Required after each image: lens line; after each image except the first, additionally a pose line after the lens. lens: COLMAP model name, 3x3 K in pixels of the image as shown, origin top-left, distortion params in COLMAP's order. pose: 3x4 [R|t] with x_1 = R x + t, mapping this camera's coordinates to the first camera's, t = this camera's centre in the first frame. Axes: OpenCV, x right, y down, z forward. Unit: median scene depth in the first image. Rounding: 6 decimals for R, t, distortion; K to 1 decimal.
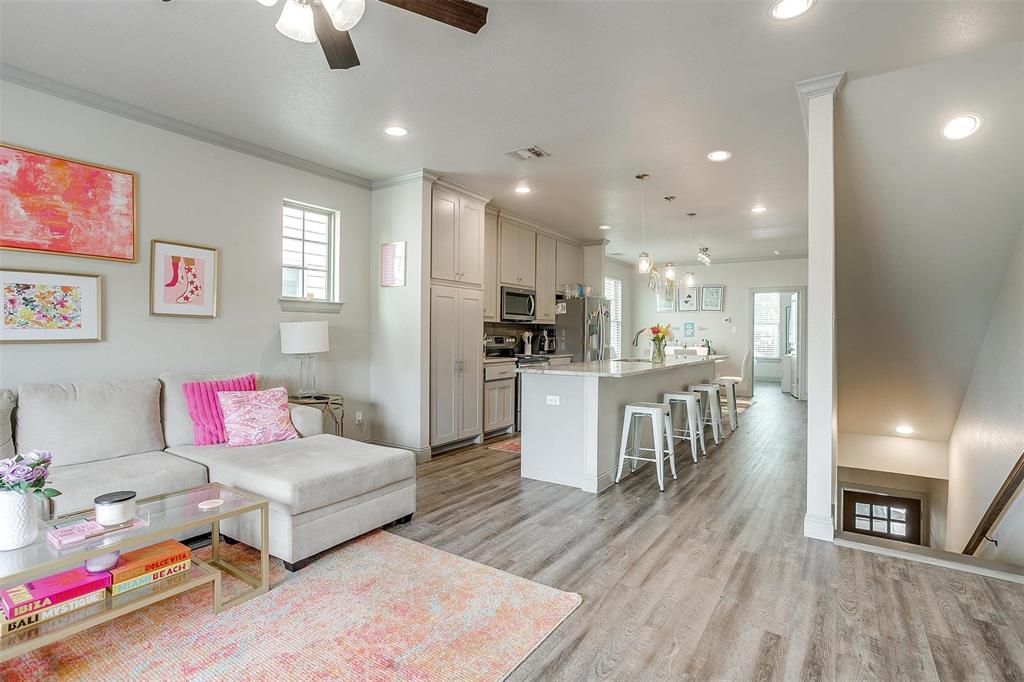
lens RADIAL K [[596.2, 0, 512.0], [0, 596.2, 341.0], [0, 0, 1]] dist [-0.062447, 0.000067]
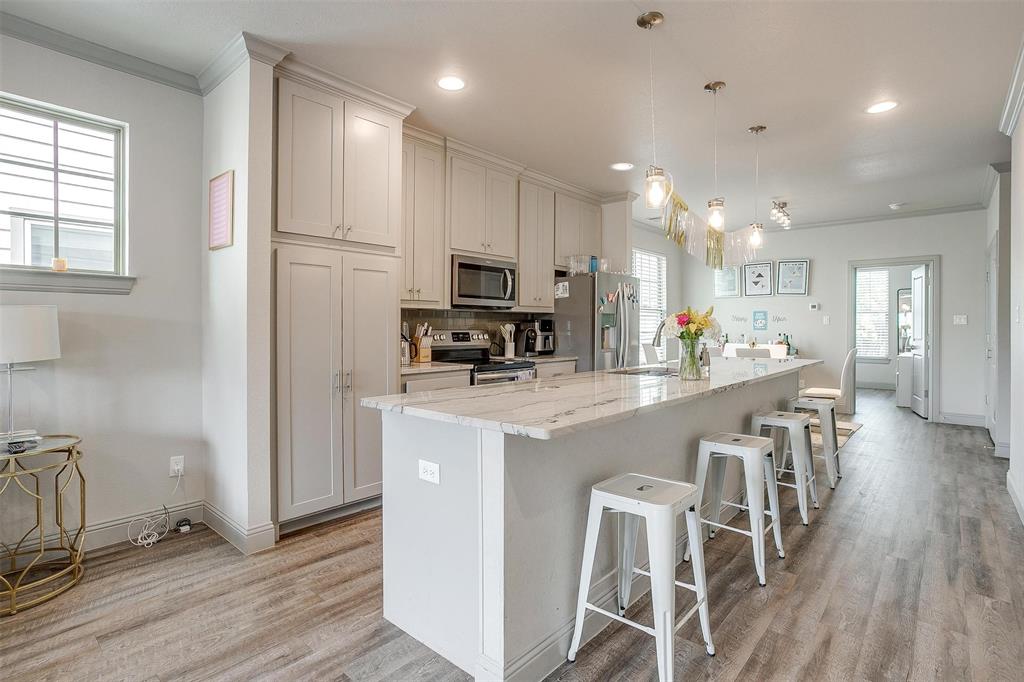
lens RADIAL K [[517.7, 0, 524.4], [0, 517.7, 331.5], [0, 0, 1]] dist [-0.052540, 0.032091]
pose [[0.988312, -0.003569, -0.152406, 0.138548], [0.002951, 0.999986, -0.004281, -0.004281], [0.152419, 0.003781, 0.988309, 0.423593]]
